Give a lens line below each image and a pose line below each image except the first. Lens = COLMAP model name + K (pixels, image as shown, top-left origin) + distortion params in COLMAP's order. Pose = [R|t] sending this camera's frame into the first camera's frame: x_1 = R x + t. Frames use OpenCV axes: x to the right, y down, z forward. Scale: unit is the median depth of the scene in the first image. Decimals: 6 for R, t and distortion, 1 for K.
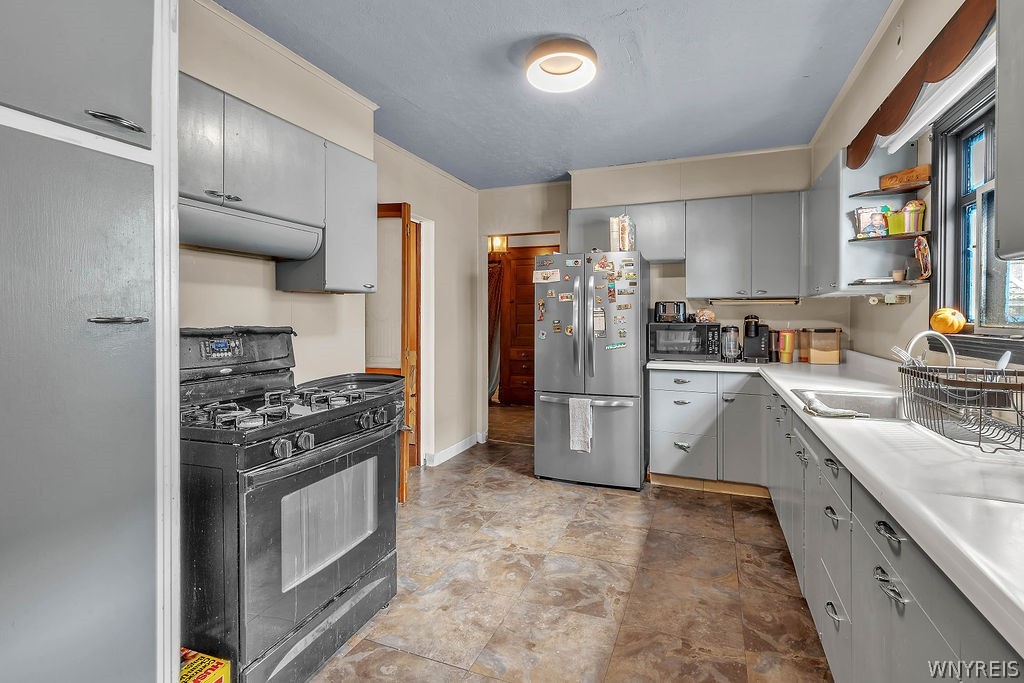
lens RADIAL K [[482.8, 0, 513.4], [0, 482.8, 318.6], [0, 0, 1]] dist [0.016696, 0.000085]
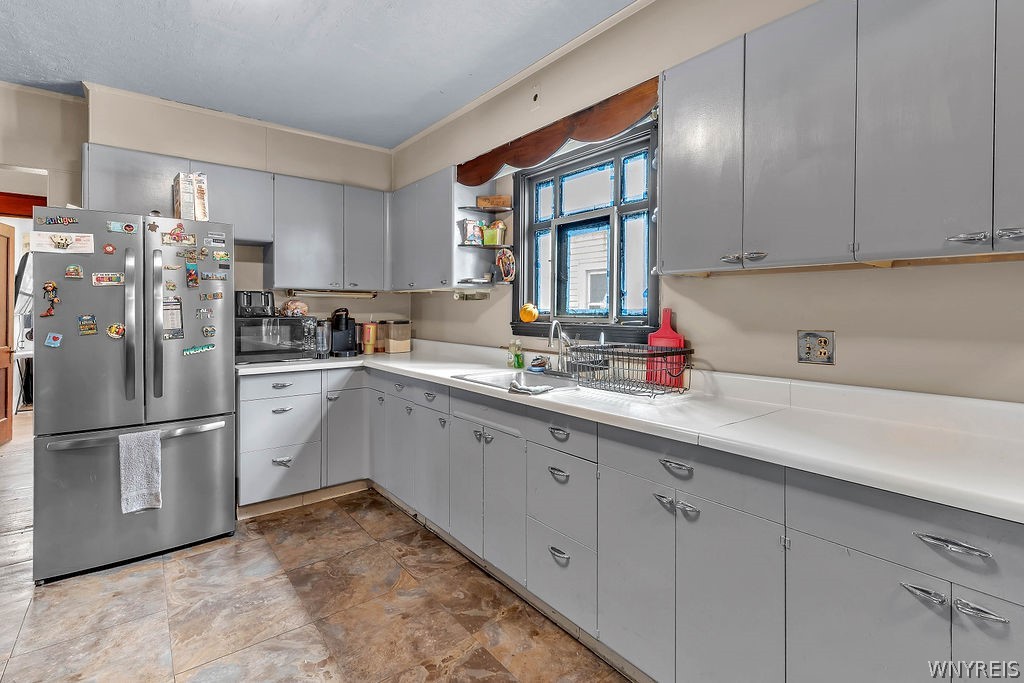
lens RADIAL K [[492.5, 0, 517.1], [0, 492.5, 307.7], [0, 0, 1]] dist [0.003521, 0.001202]
pose [[0.492412, 0.003055, 0.870357, -0.229606], [0.002008, 0.999987, -0.004646, -0.002571], [-0.870360, 0.004035, 0.492400, 0.239831]]
